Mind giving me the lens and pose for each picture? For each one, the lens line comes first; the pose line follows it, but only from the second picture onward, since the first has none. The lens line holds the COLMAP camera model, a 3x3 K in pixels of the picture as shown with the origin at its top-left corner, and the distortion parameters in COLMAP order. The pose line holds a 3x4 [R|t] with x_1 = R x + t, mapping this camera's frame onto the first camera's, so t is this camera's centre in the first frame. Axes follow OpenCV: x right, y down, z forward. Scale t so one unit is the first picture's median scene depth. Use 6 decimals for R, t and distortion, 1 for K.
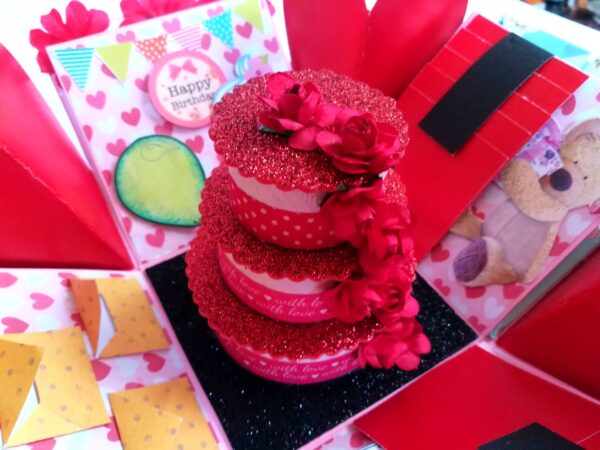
lens RADIAL K [[492.8, 0, 300.0], [0, 492.8, 225.0], [0, 0, 1]] dist [-0.144329, 0.195511]
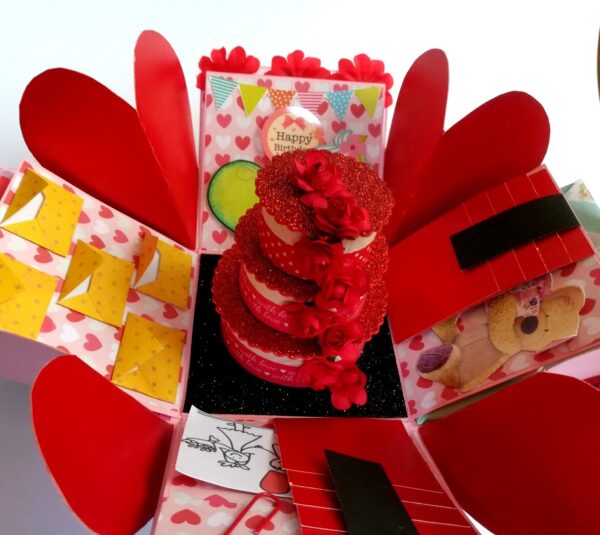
lens RADIAL K [[541.5, 0, 300.0], [0, 541.5, 267.5], [0, 0, 1]] dist [0.002739, 0.002196]
pose [[0.877915, 0.412478, -0.243162, 0.318332], [-0.425824, 0.904802, -0.002579, 0.018951], [0.218950, 0.105808, 0.969982, -0.380886]]
